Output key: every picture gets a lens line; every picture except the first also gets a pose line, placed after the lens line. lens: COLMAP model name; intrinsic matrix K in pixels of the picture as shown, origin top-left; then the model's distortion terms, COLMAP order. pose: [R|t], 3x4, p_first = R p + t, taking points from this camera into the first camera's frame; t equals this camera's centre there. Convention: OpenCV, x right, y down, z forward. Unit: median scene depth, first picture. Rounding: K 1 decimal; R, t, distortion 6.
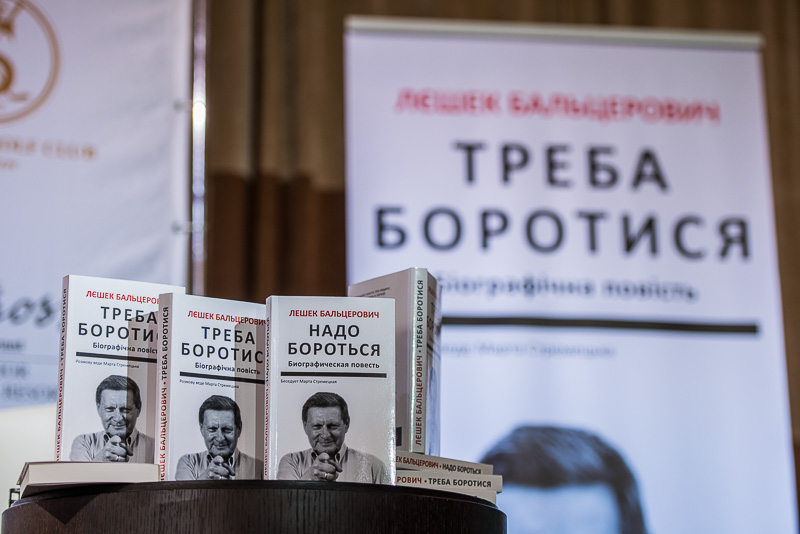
lens RADIAL K [[2058.9, 0, 399.8], [0, 2058.9, 266.6], [0, 0, 1]] dist [0.099746, 0.000000]
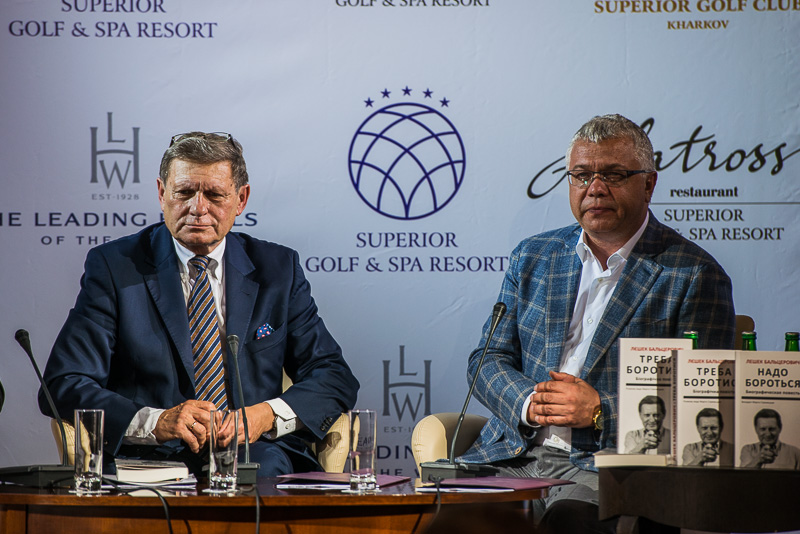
lens RADIAL K [[4723.3, 0, 399.4], [0, 4723.3, 260.2], [0, 0, 1]] dist [1.888984, 0.000000]
pose [[0.927942, 0.009696, -0.372598, 1.152767], [0.074508, 0.974659, 0.210925, -0.915004], [0.365201, -0.223488, 0.903704, -2.658442]]
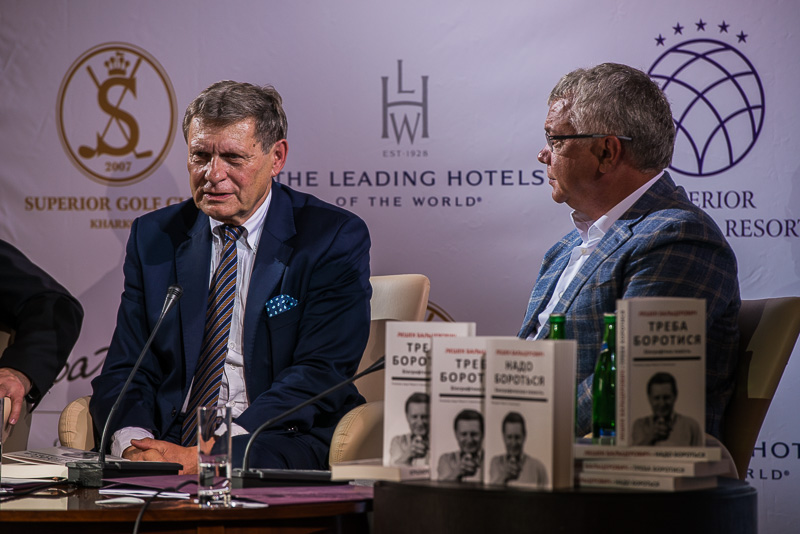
lens RADIAL K [[4199.7, 0, 401.8], [0, 4199.7, 235.9], [0, 0, 1]] dist [2.298599, 0.000000]
pose [[0.628233, 0.013344, -0.777911, 2.094930], [0.168206, 0.973877, 0.152546, -0.492816], [0.759625, -0.226684, 0.609577, -0.742394]]
